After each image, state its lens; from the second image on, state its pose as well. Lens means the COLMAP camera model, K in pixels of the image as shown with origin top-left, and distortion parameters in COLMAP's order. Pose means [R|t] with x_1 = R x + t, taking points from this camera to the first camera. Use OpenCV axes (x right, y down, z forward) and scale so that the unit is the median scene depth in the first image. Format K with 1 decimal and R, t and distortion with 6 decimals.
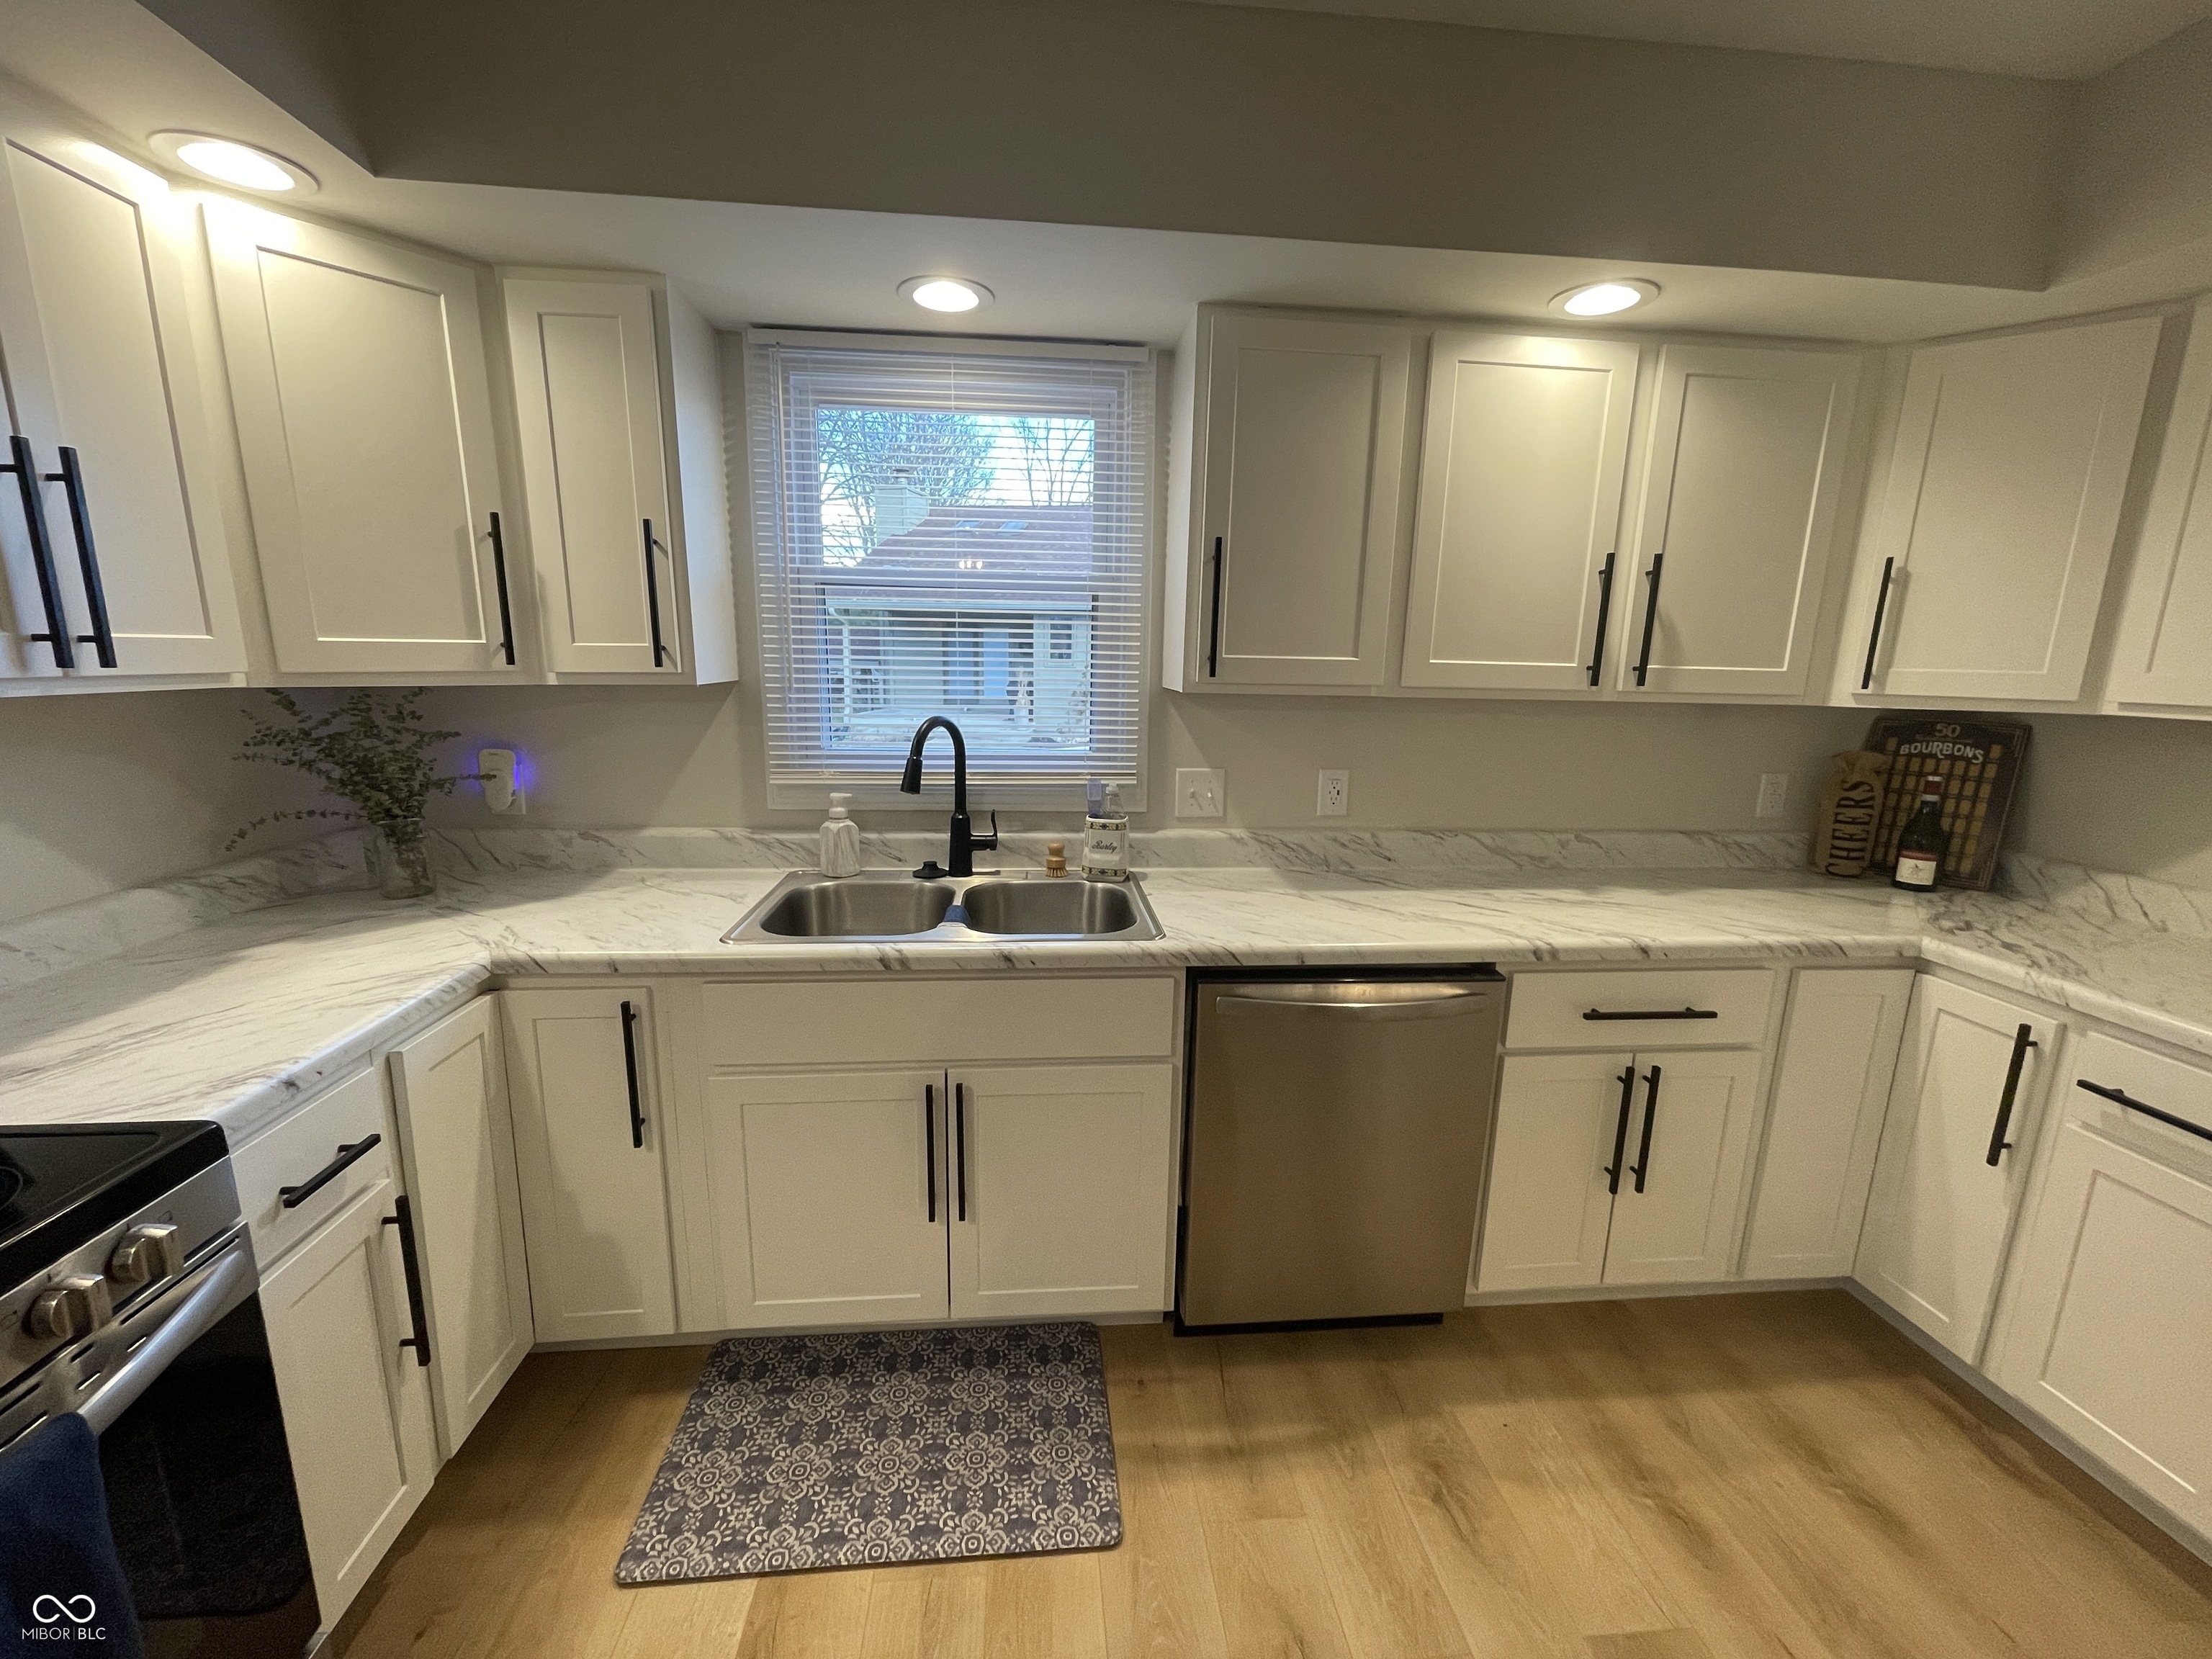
lens RADIAL K [[898.2, 0, 1106.9], [0, 898.2, 828.8], [0, 0, 1]] dist [-0.003731, 0.000220]
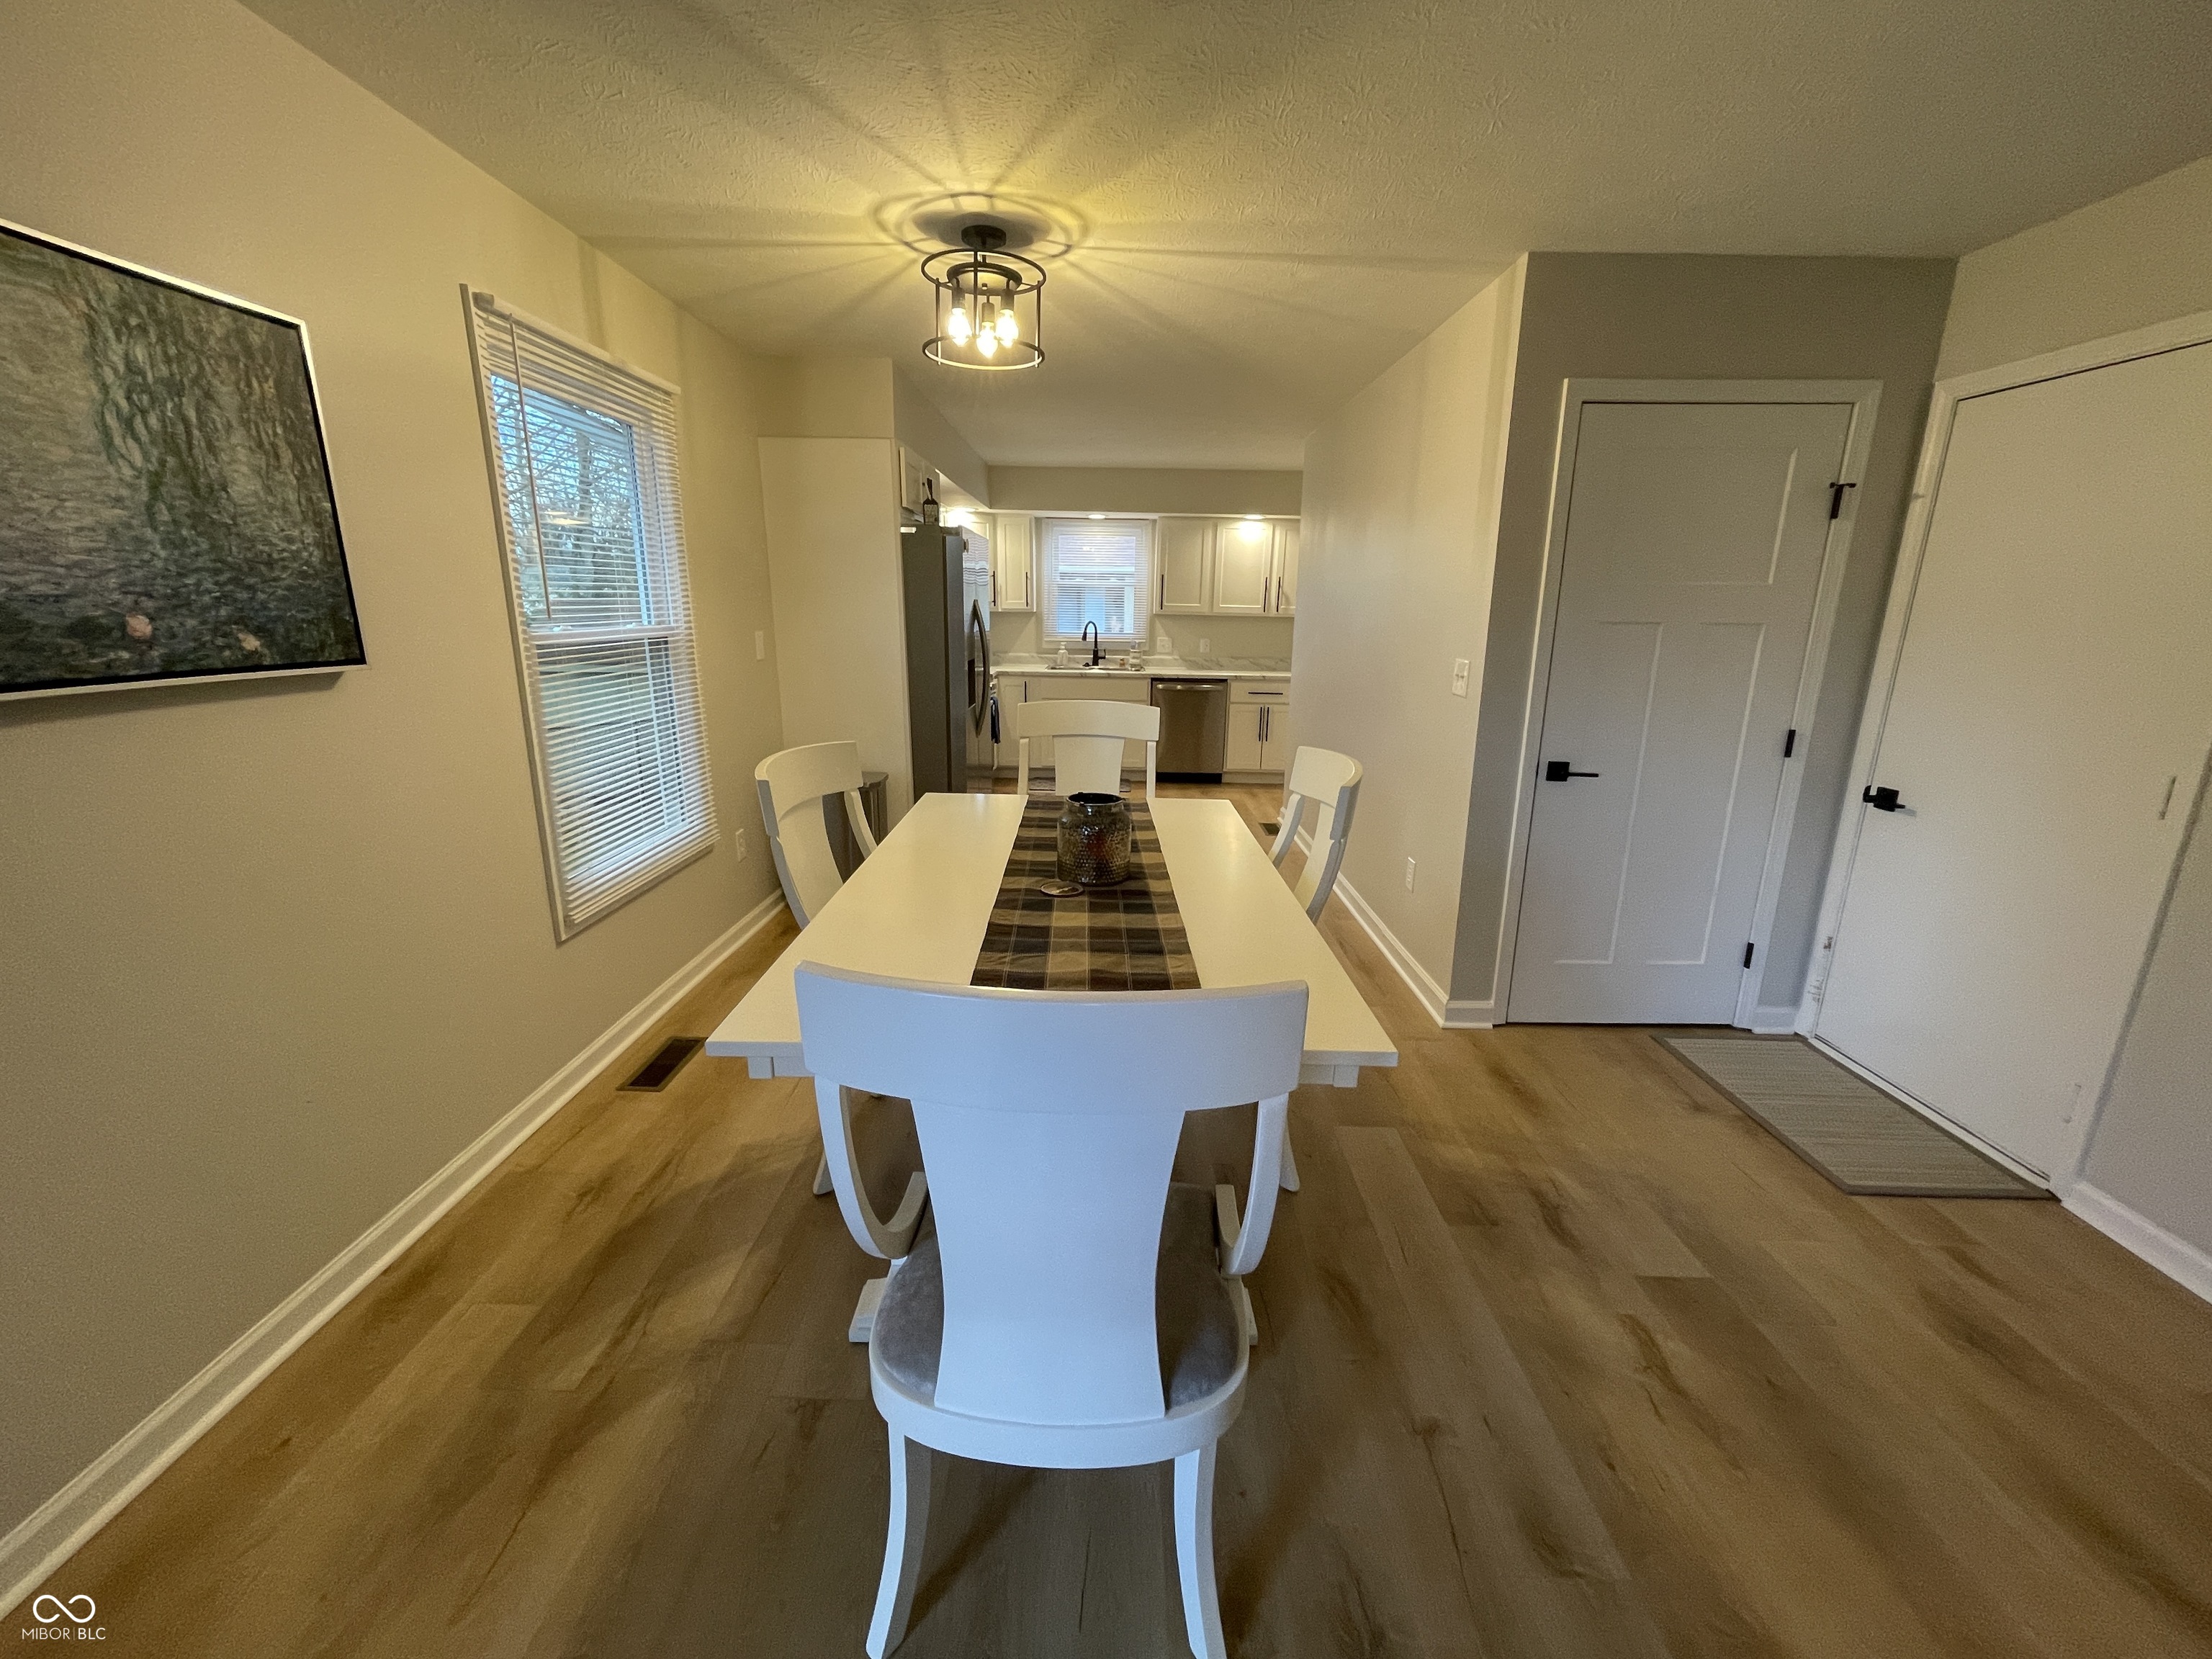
lens RADIAL K [[898.2, 0, 1101.1], [0, 898.2, 843.4], [0, 0, 1]] dist [-0.003731, 0.000220]
pose [[0.994789, 0.022897, -0.099355, 0.280797], [-0.016847, 0.997977, 0.061305, 0.646203], [0.100558, -0.059312, 0.993162, -3.139367]]
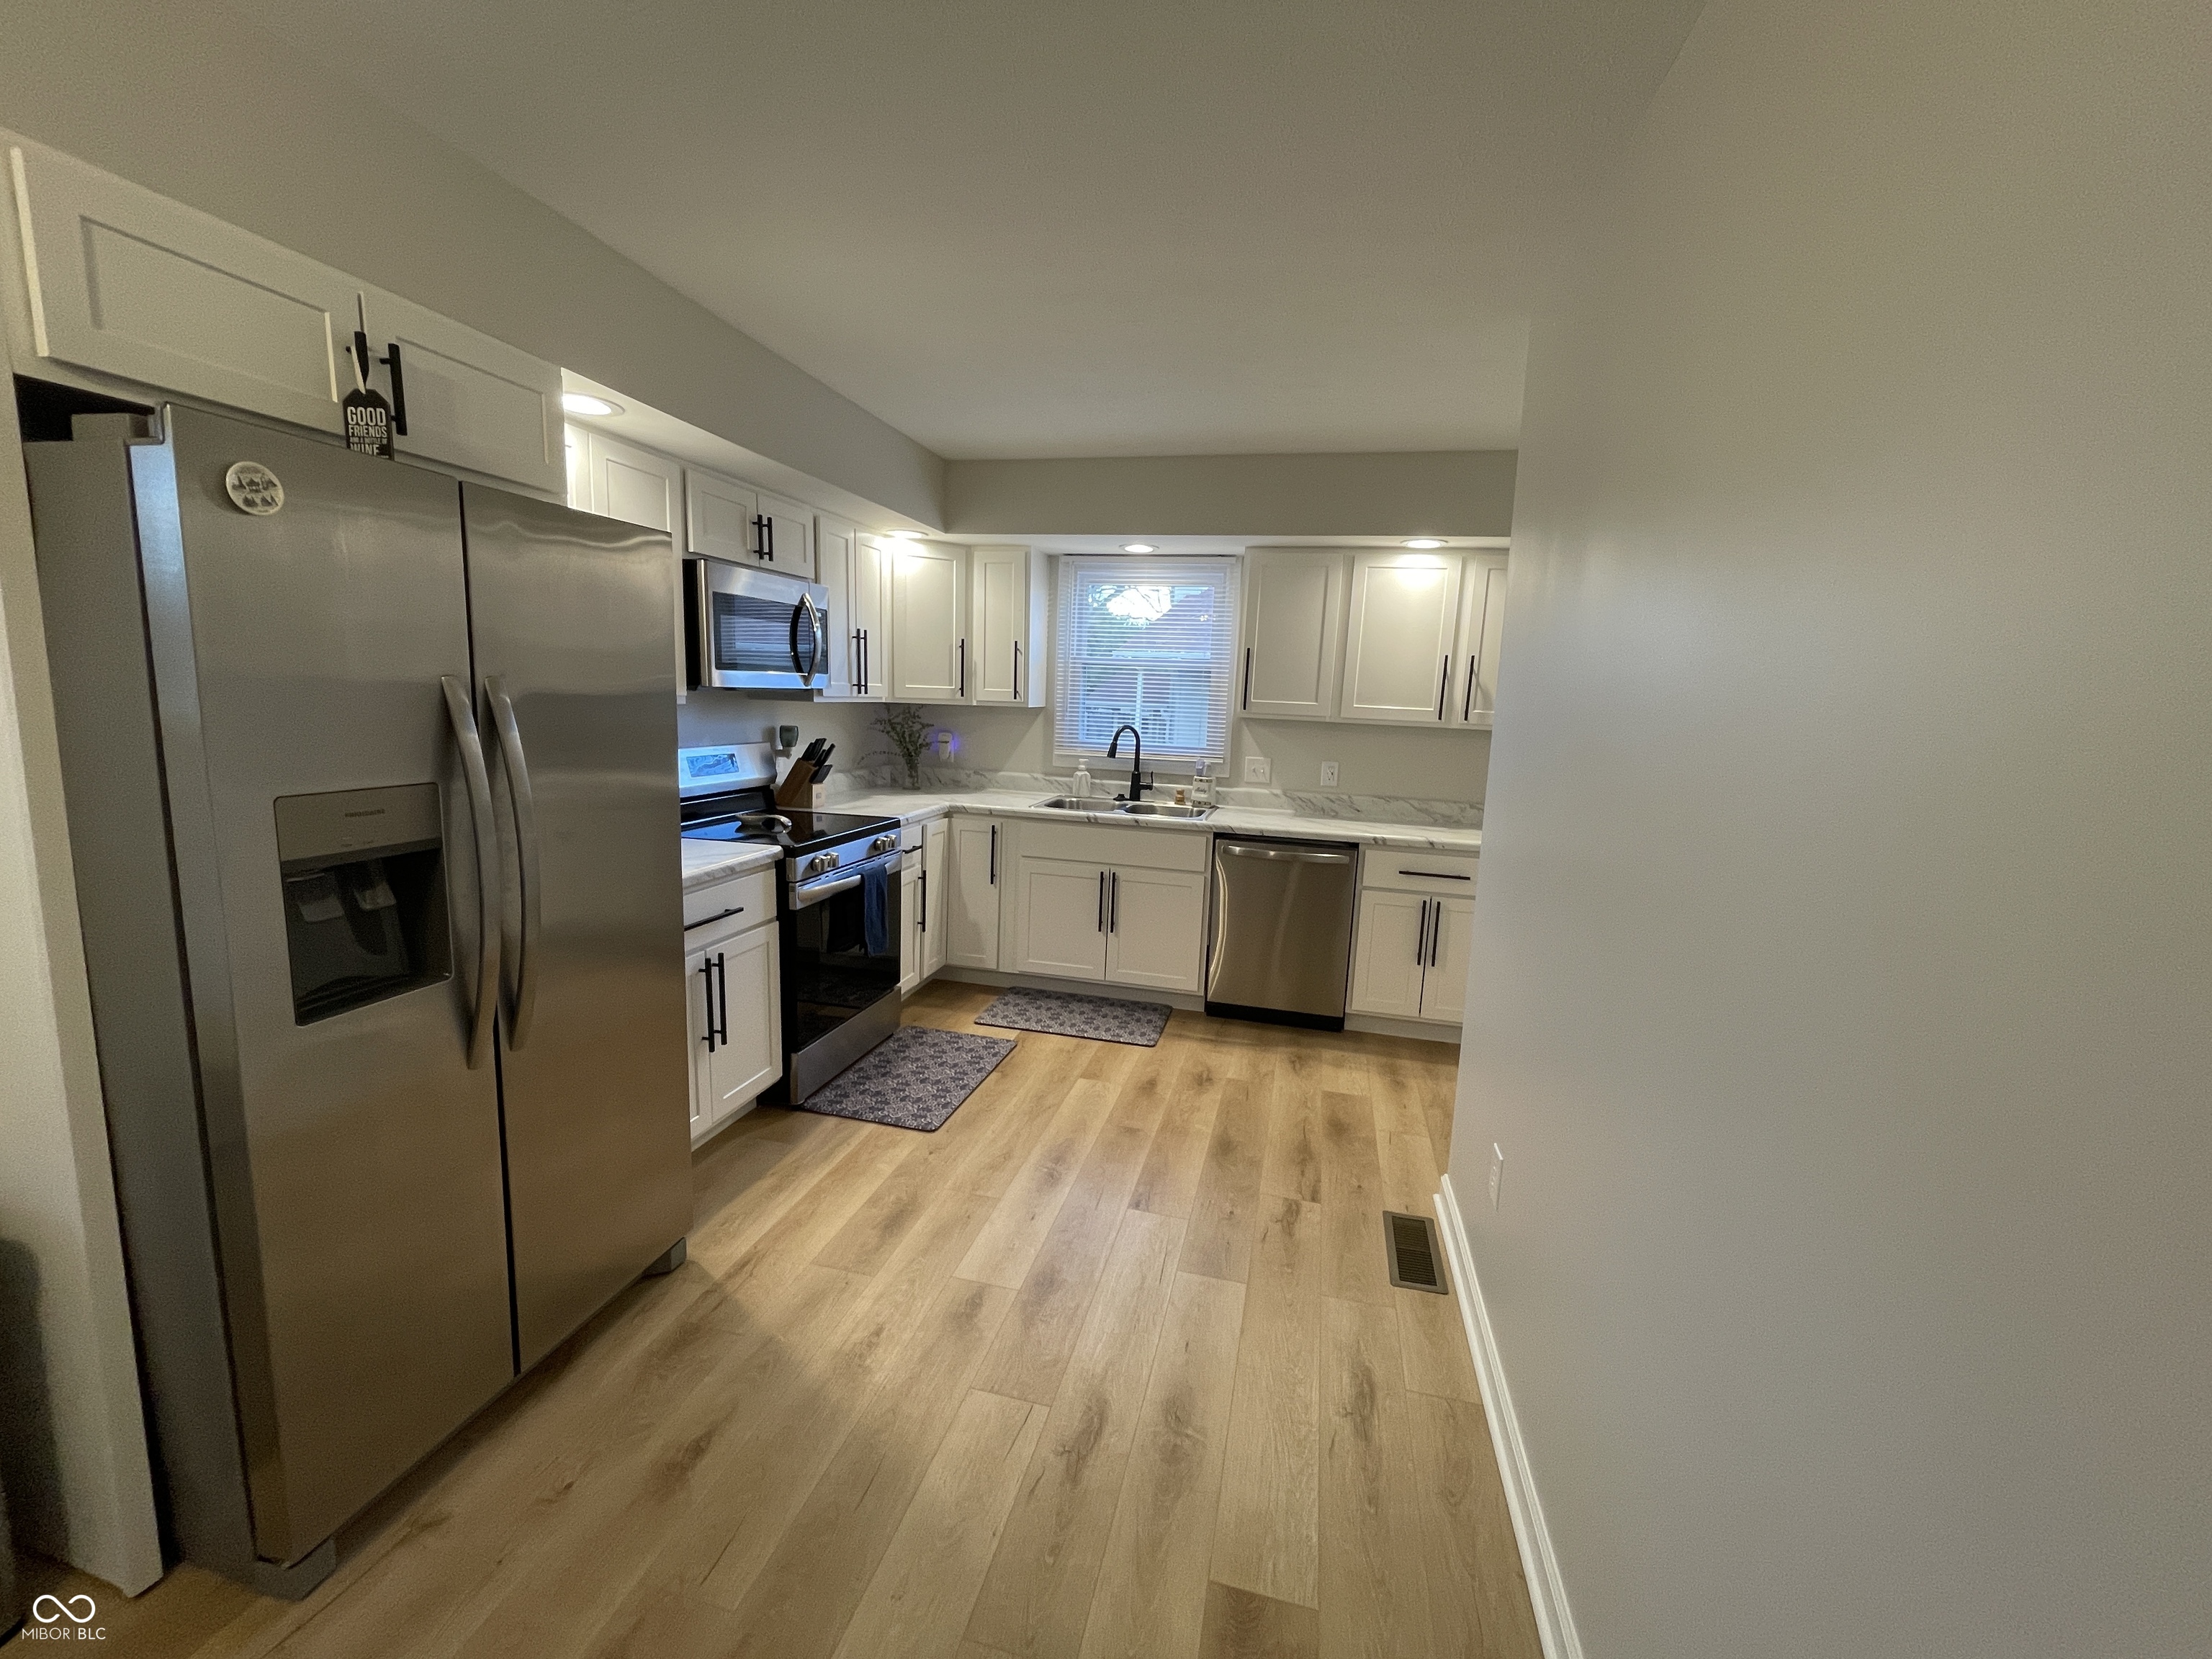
lens RADIAL K [[898.2, 0, 1103.8], [0, 898.2, 828.5], [0, 0, 1]] dist [-0.003731, 0.000220]
pose [[0.946529, 0.068383, -0.315287, 0.525376], [-0.084922, 0.995624, -0.039003, 0.244976], [0.311240, 0.063692, 0.948194, -1.220421]]
